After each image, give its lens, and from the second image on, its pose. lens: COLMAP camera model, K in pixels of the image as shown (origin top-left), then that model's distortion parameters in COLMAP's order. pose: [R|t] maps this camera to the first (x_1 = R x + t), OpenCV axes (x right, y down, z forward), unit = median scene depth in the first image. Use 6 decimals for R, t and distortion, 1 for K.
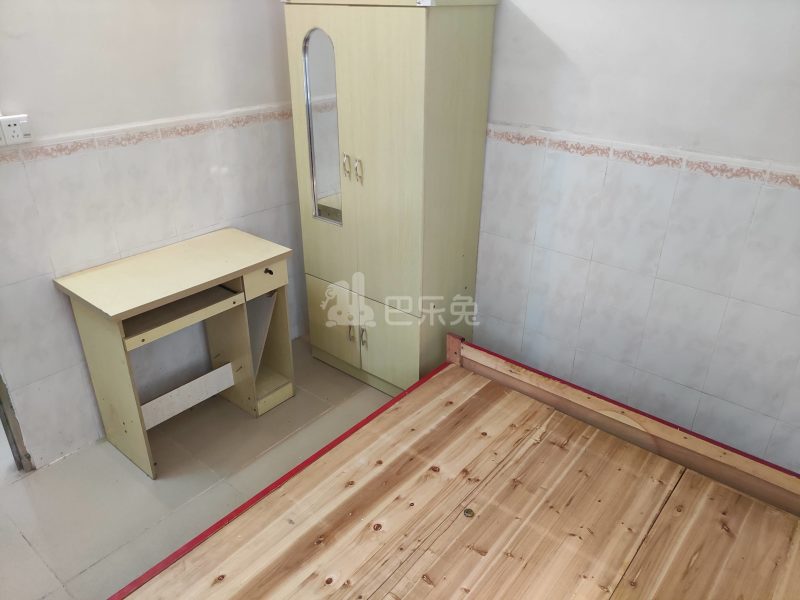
lens RADIAL K [[585.6, 0, 400.0], [0, 585.6, 300.0], [0, 0, 1]] dist [0.074394, -0.064588]
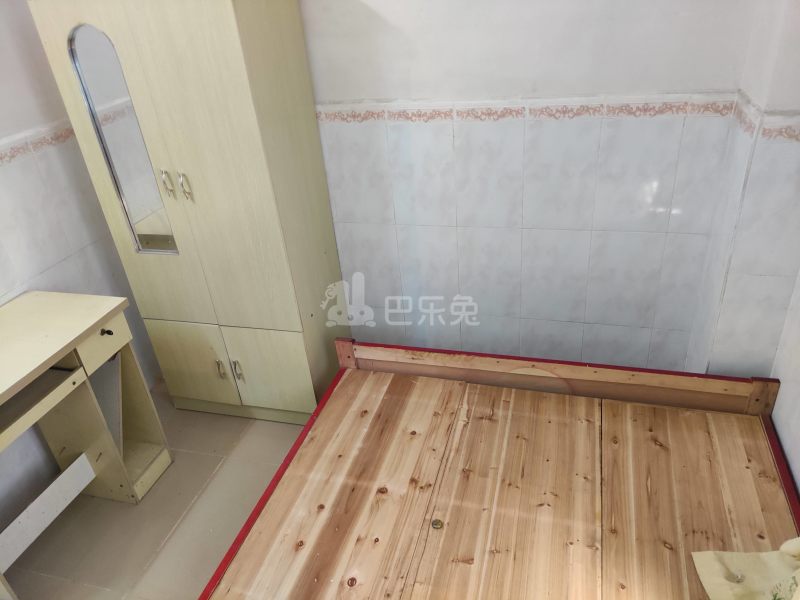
lens RADIAL K [[585.6, 0, 400.0], [0, 585.6, 300.0], [0, 0, 1]] dist [0.074394, -0.064588]
pose [[0.913604, -0.273351, 0.301010, -0.097791], [0.263120, 0.961854, 0.074871, -0.050718], [-0.309993, 0.010799, 0.950677, 0.110632]]
